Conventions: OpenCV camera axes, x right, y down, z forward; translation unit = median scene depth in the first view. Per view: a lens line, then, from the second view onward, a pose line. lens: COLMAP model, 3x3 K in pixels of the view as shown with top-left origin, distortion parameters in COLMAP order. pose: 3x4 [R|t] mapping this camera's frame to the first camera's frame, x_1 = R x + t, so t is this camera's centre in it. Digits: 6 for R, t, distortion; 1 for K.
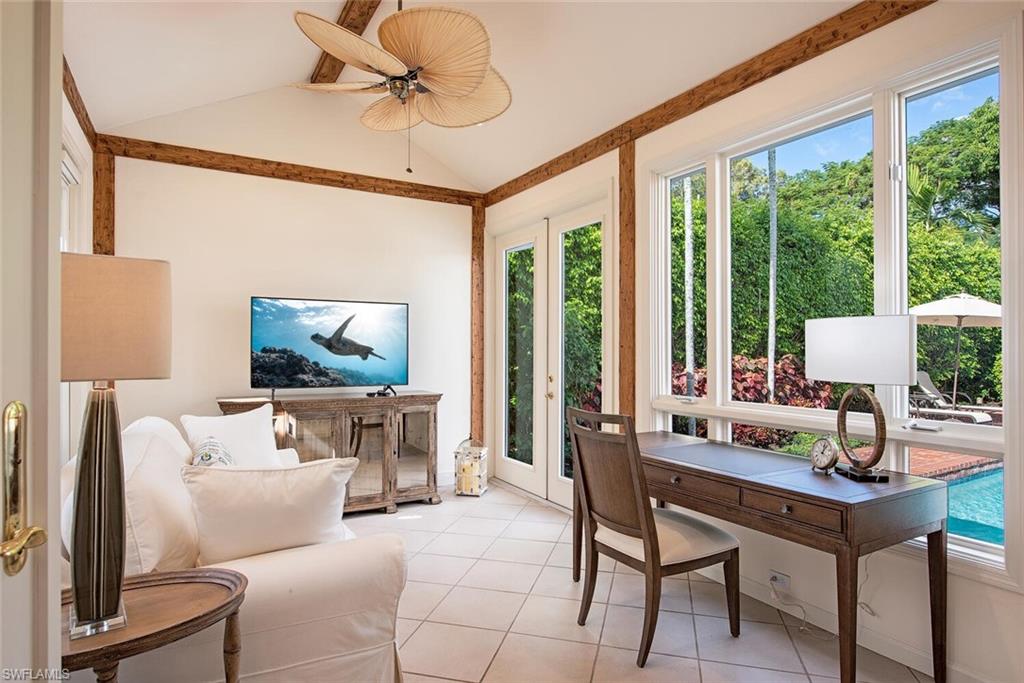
lens RADIAL K [[561.0, 0, 513.5], [0, 561.0, 343.3], [0, 0, 1]] dist [0.000612, -0.000290]
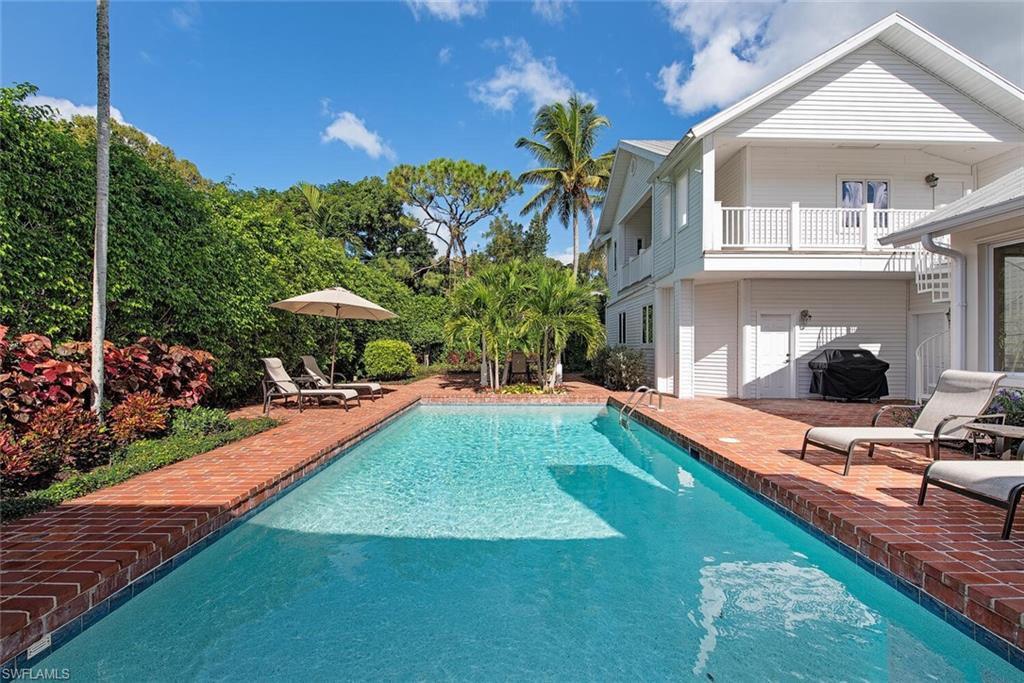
lens RADIAL K [[409.1, 0, 512.7], [0, 409.1, 344.1], [0, 0, 1]] dist [-0.019261, -0.000090]
pose [[0.506940, 0.005098, 0.861966, 0.250976], [-0.009606, 0.999954, -0.000264, 0.023785], [-0.861928, -0.008146, 0.506966, 0.257150]]
